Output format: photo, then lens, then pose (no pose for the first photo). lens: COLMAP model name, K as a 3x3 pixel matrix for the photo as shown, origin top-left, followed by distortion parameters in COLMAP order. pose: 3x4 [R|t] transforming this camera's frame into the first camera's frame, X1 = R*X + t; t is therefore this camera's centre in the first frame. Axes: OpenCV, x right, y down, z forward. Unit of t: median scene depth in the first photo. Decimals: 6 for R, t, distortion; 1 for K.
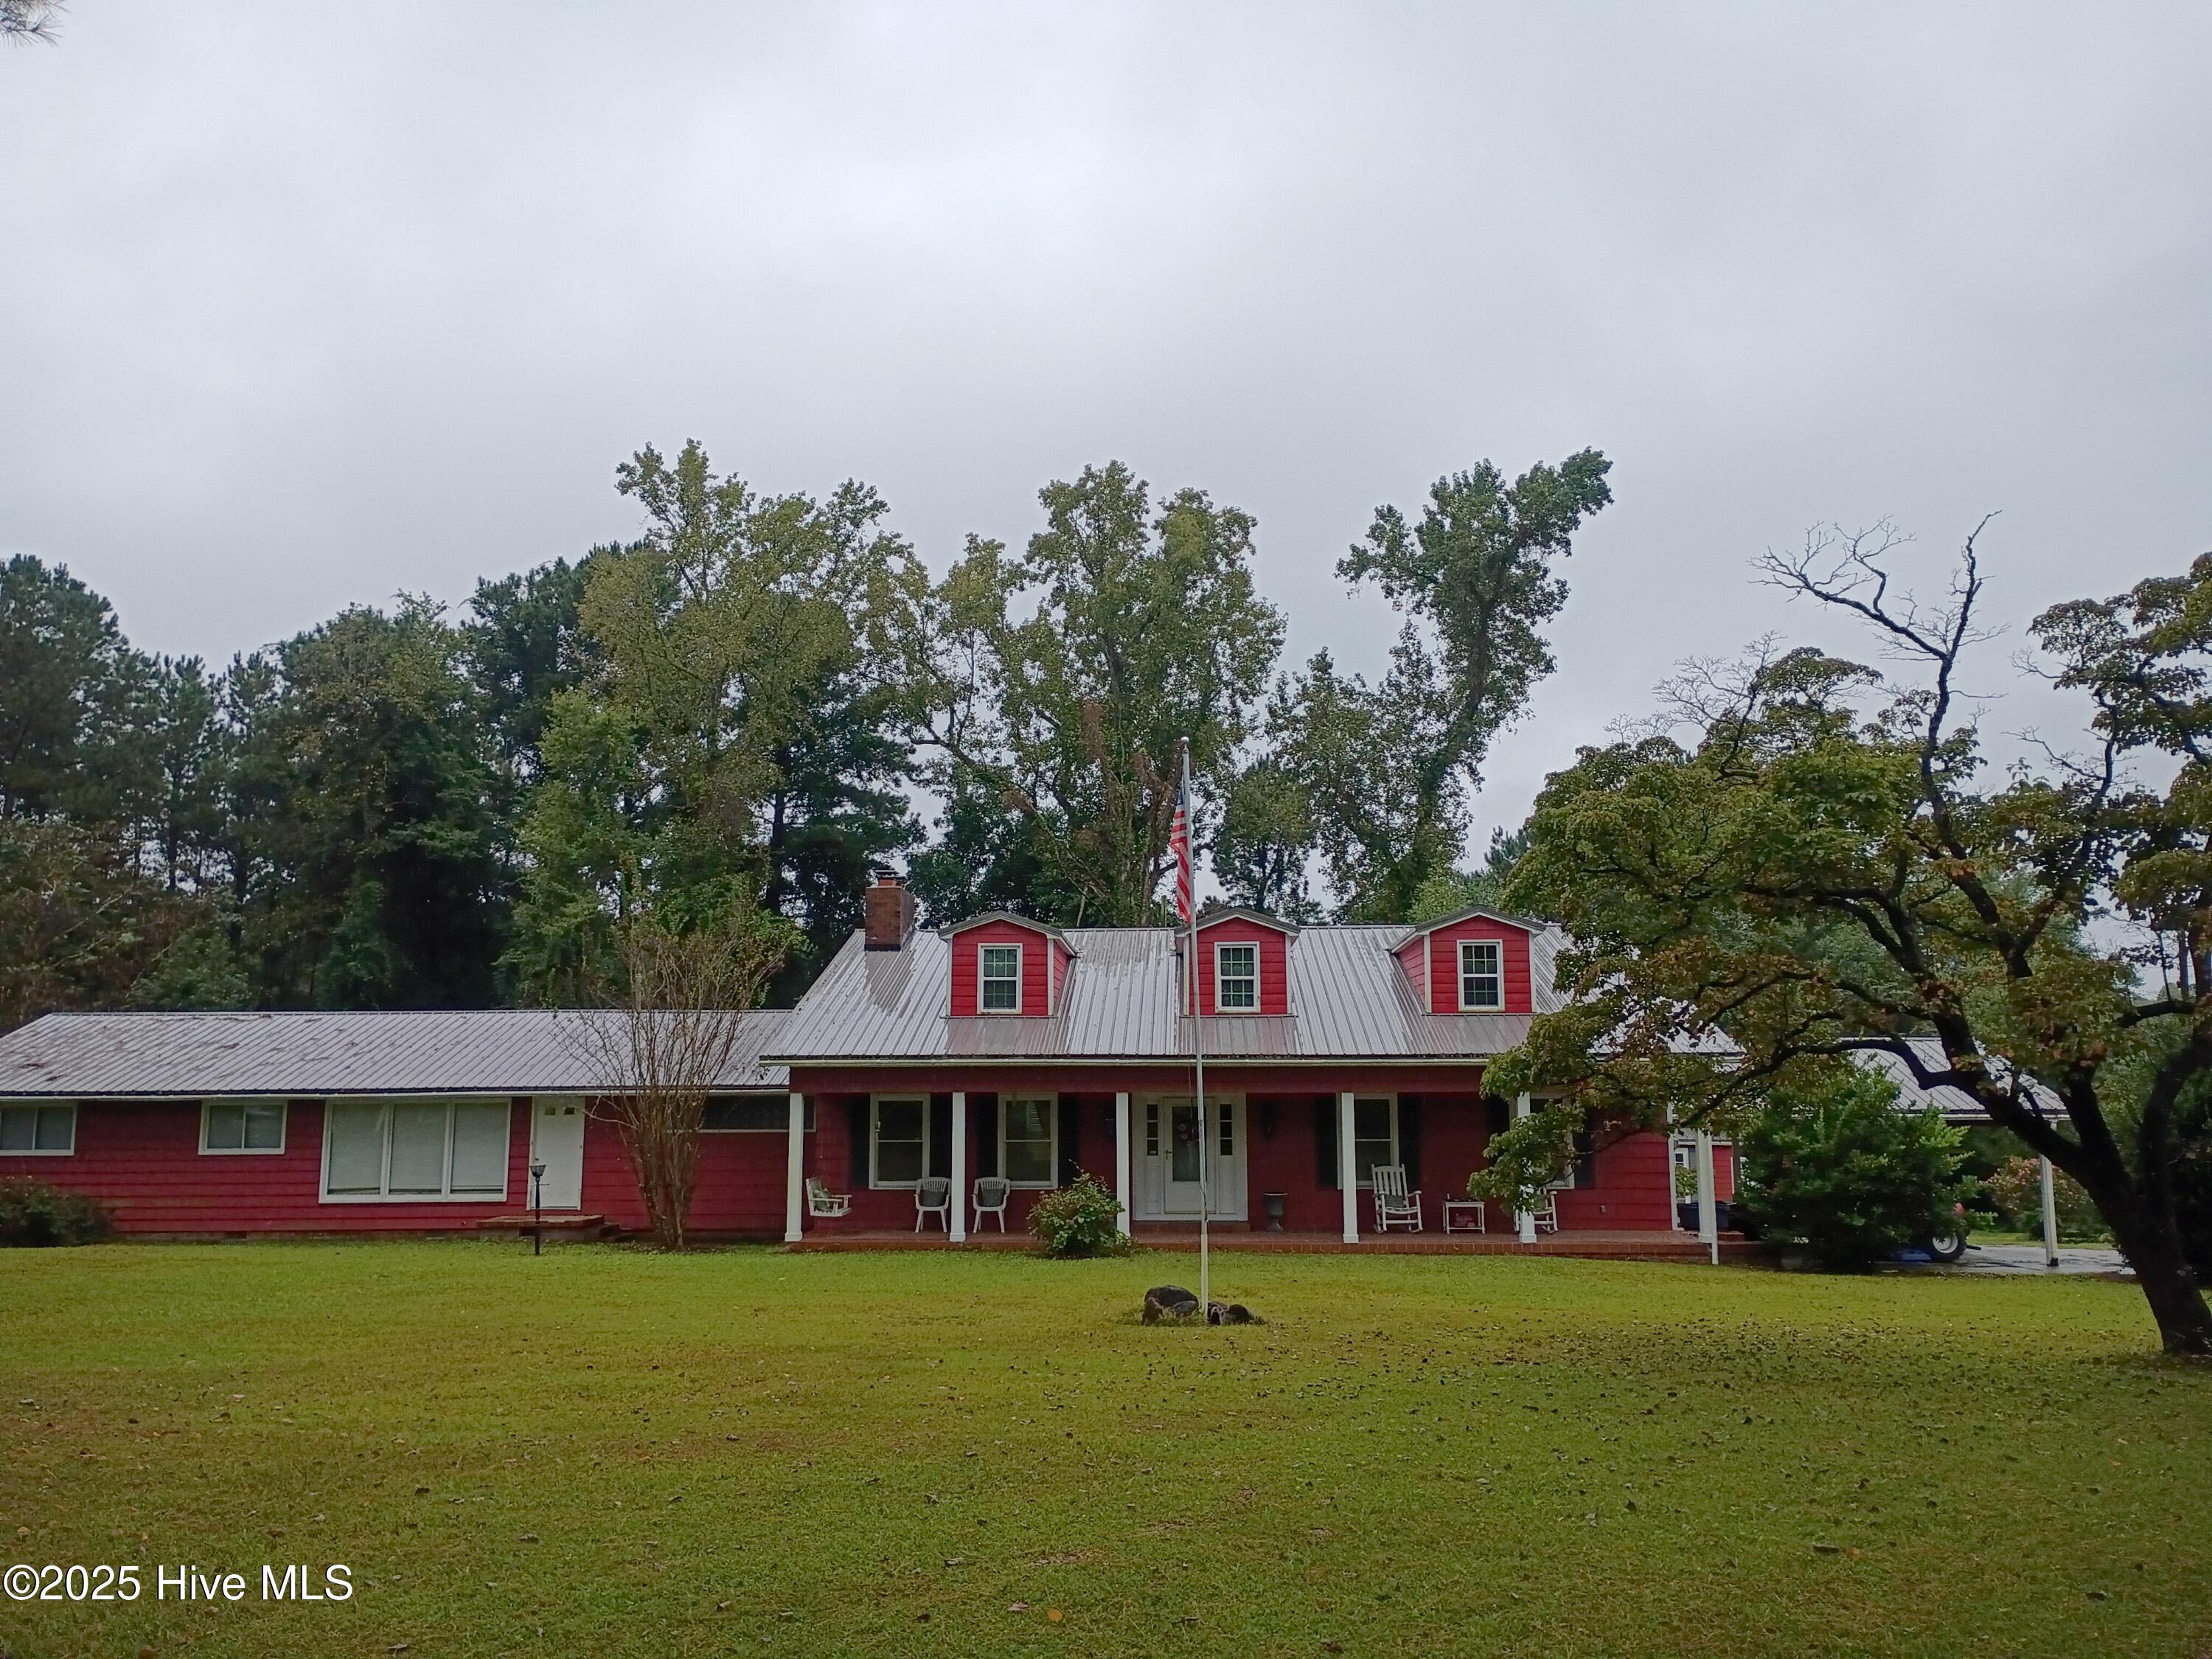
lens RADIAL K [[1839.4, 0, 1106.0], [0, 1839.4, 829.5], [0, 0, 1]] dist [0.006724, 0.009062]
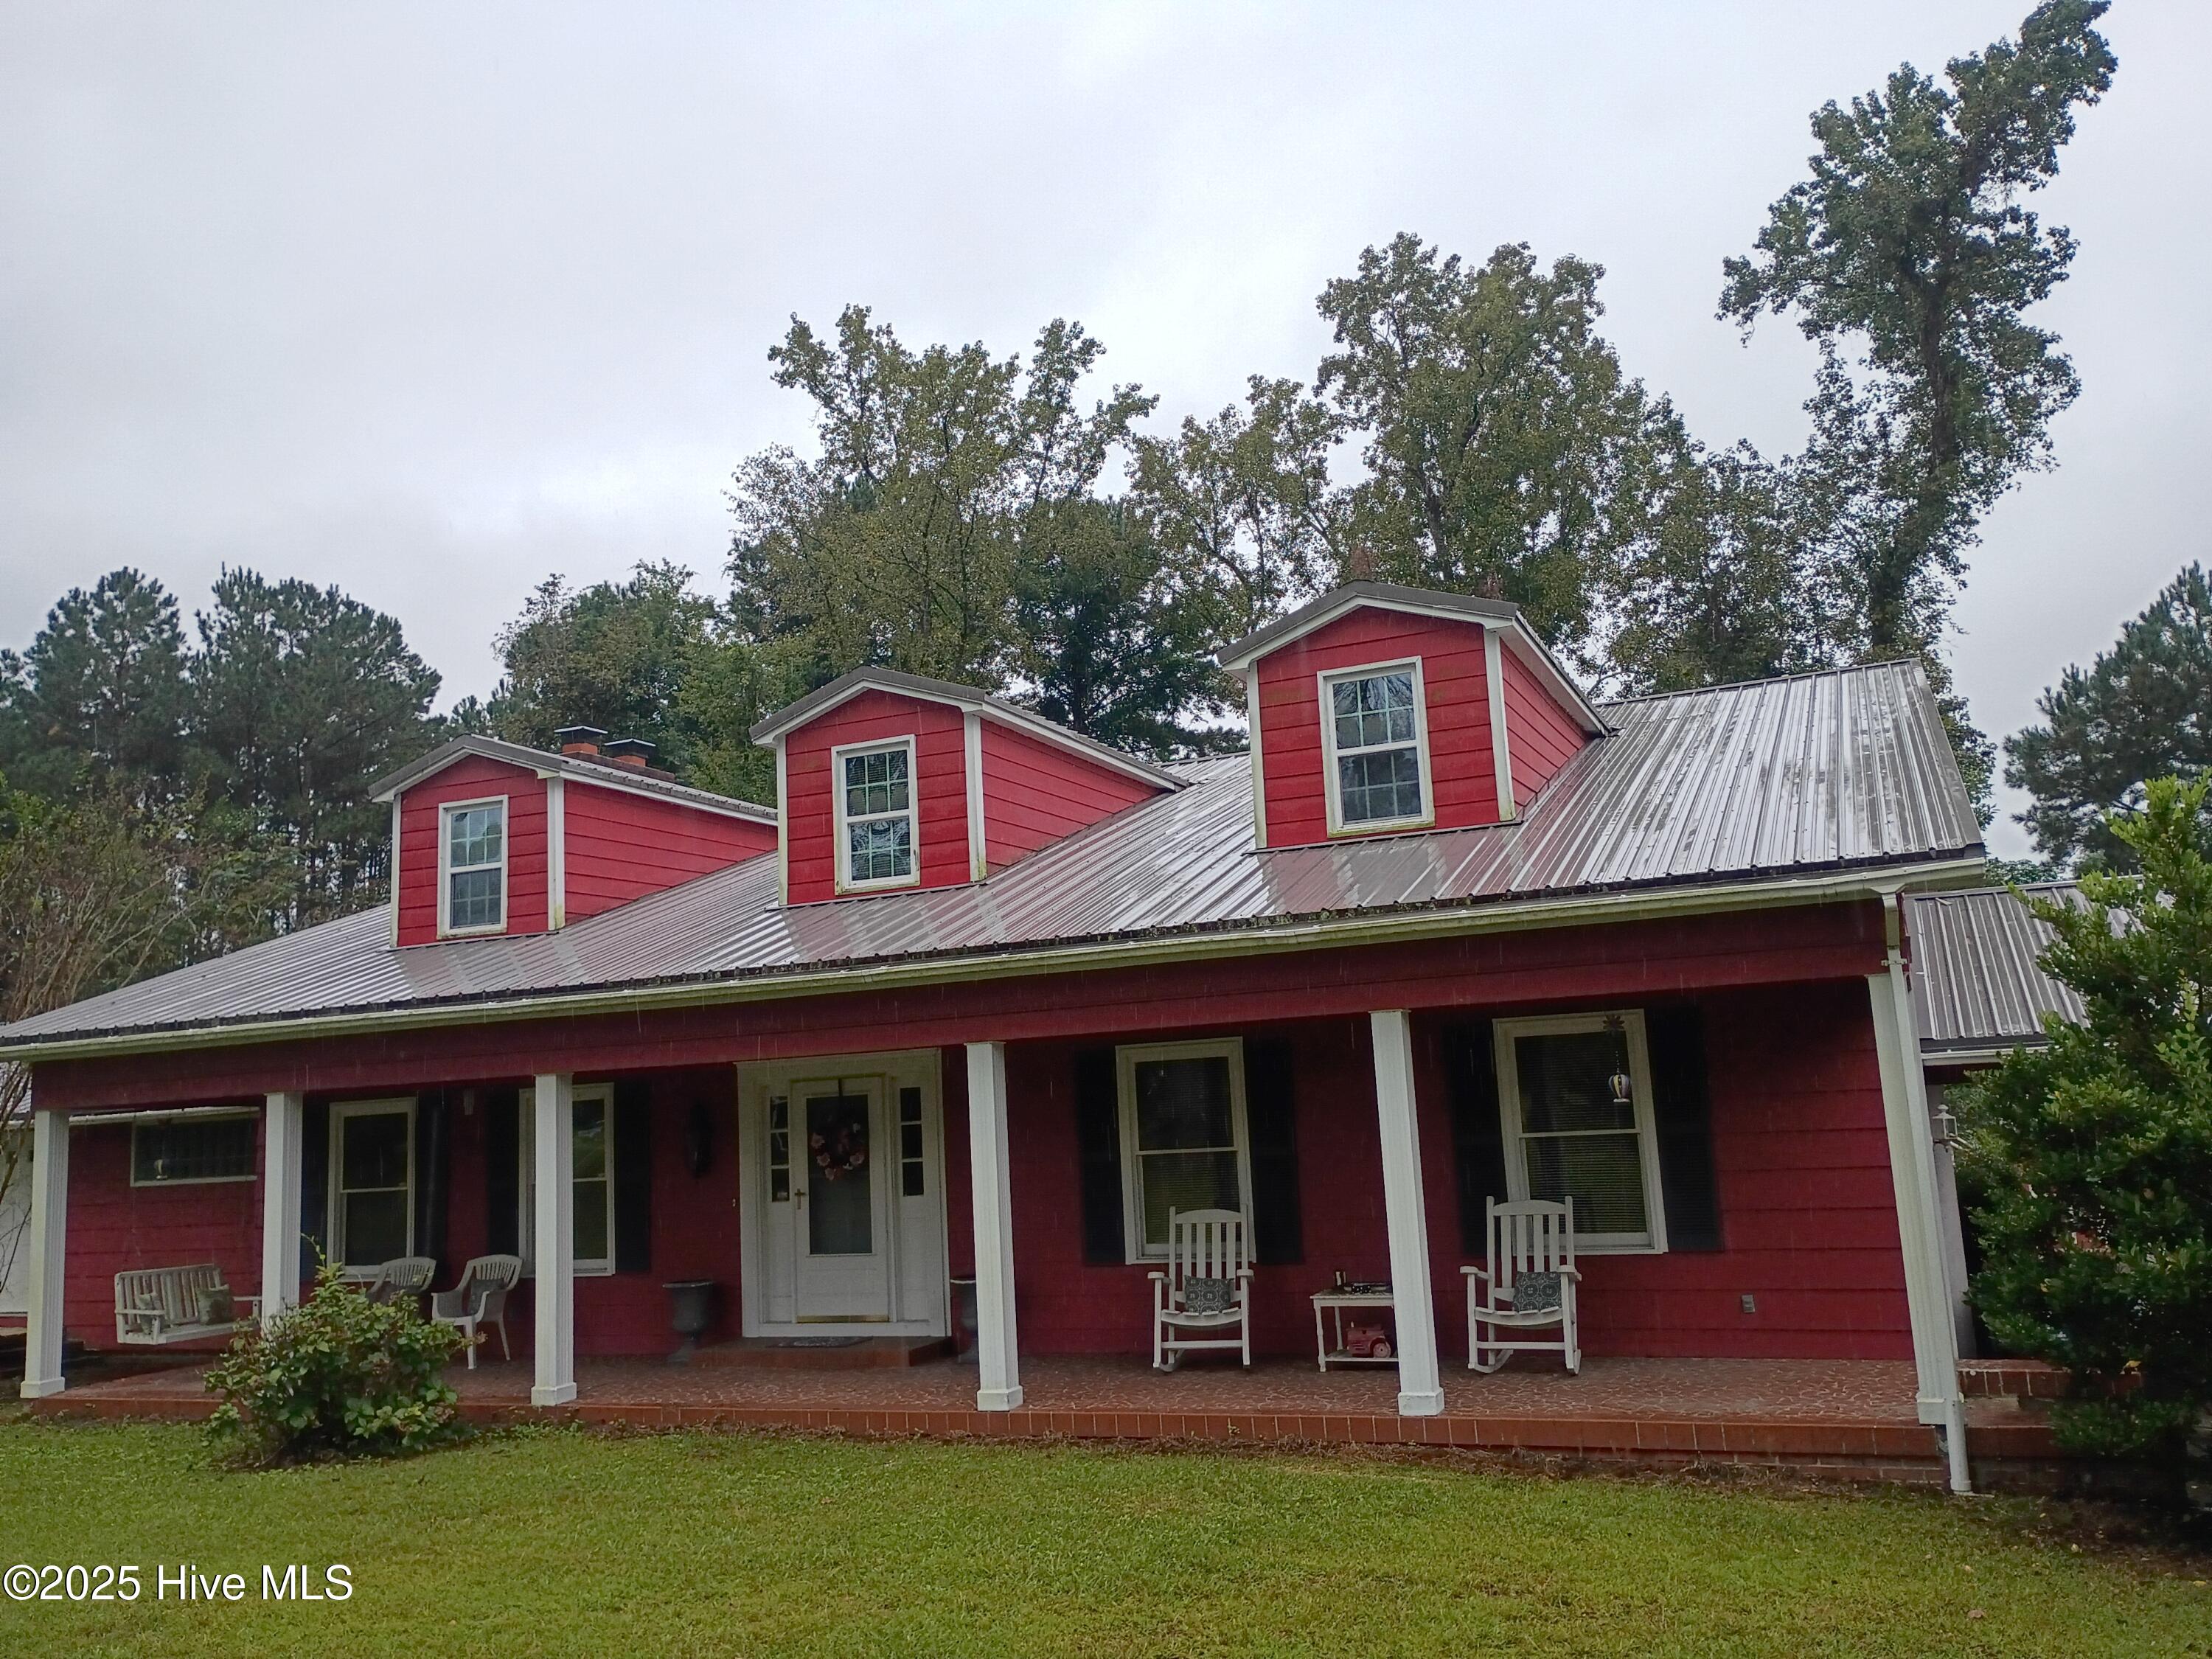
lens RADIAL K [[1839.4, 0, 1106.0], [0, 1839.4, 829.5], [0, 0, 1]] dist [0.006724, 0.009062]
pose [[0.929365, -0.102958, -0.354513, 0.141368], [0.100059, 0.994627, -0.026554, 0.049572], [0.355342, -0.010794, 0.934674, 0.283106]]
